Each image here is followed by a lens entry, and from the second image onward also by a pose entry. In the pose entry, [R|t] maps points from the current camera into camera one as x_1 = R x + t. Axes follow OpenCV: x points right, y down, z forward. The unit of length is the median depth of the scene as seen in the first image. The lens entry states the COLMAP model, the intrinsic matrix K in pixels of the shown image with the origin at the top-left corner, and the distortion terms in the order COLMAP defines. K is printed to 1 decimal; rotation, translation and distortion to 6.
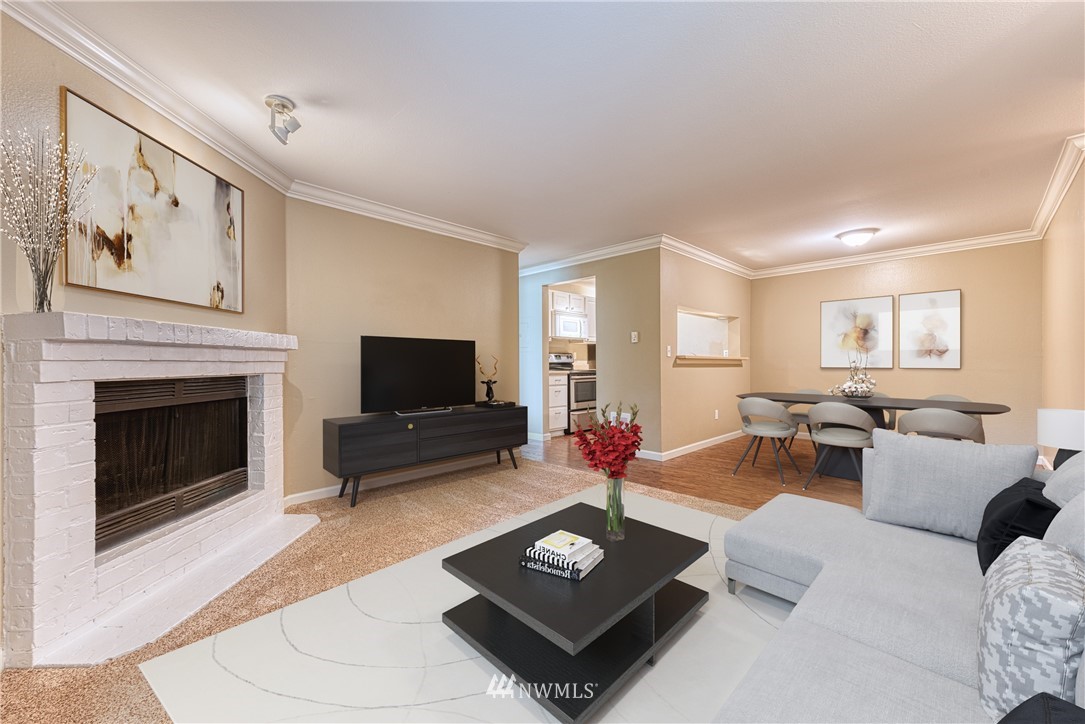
lens RADIAL K [[437.9, 0, 539.5], [0, 437.9, 356.3], [0, 0, 1]] dist [-0.000612, -0.000212]
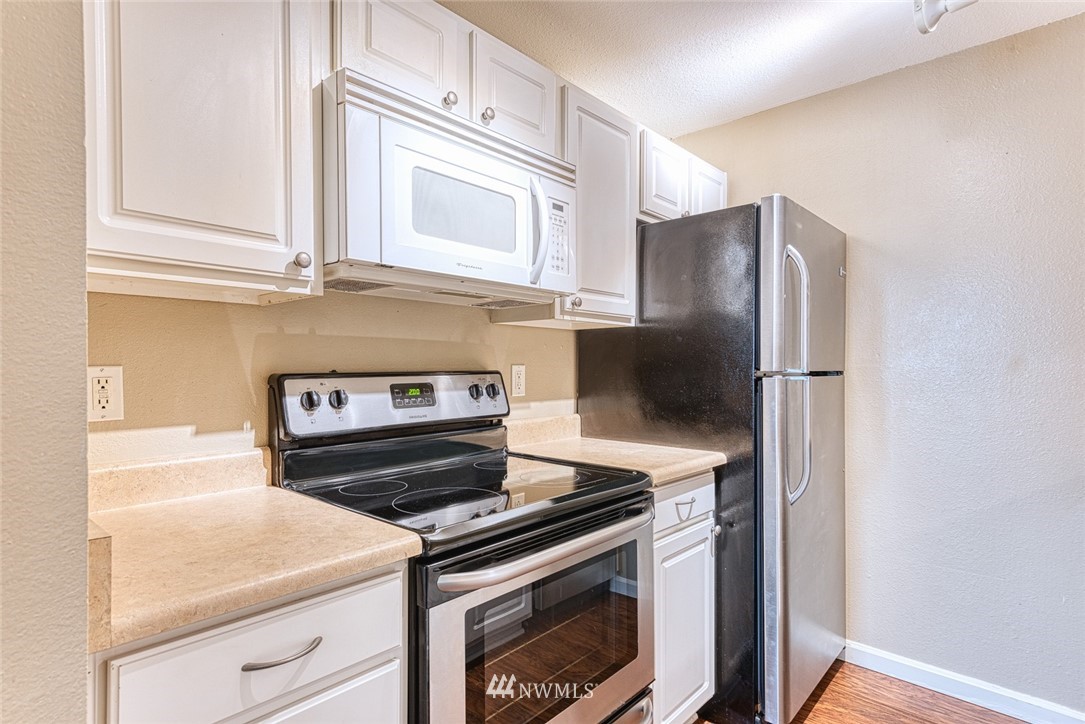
lens RADIAL K [[598.9, 0, 538.9], [0, 598.9, 365.6], [0, 0, 1]] dist [0.001462, 0.000565]
pose [[0.998757, 0.004847, 0.049611, 0.202826], [-0.005250, 0.999954, 0.008002, -0.030262], [-0.049570, -0.008253, 0.998737, 1.854757]]
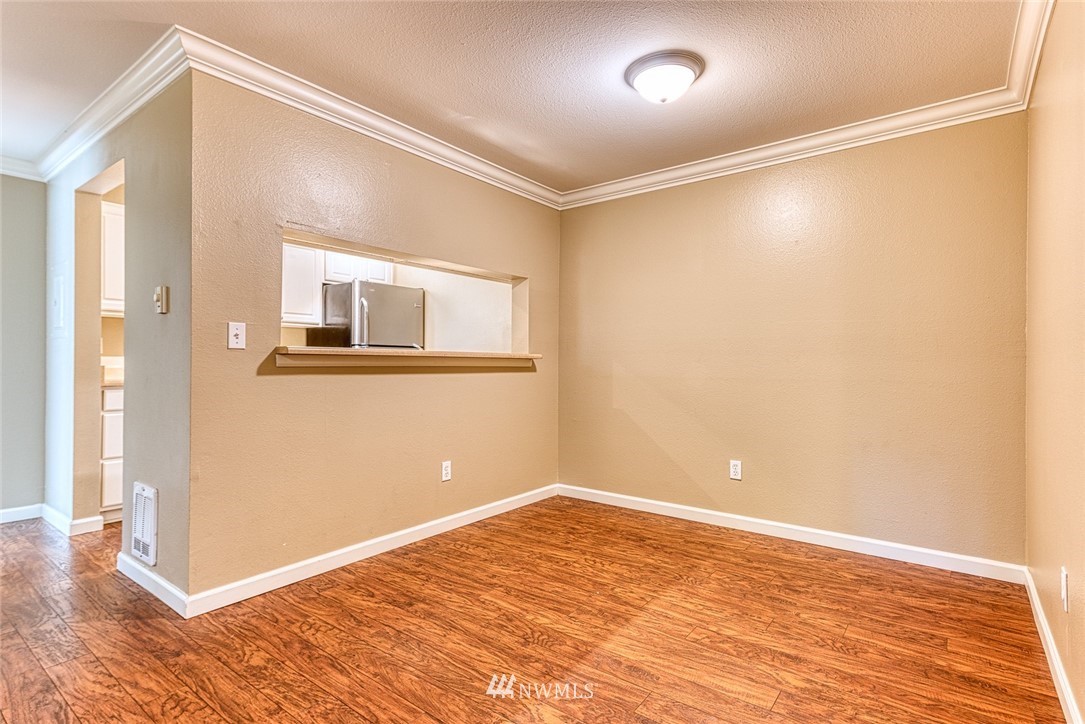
lens RADIAL K [[561.4, 0, 549.0], [0, 561.4, 351.0], [0, 0, 1]] dist [0.001967, -0.000585]
pose [[0.987761, 0.008949, 0.155717, 0.820939], [-0.008235, 0.999952, -0.005227, 0.005314], [-0.155756, 0.003881, 0.987788, 0.722396]]
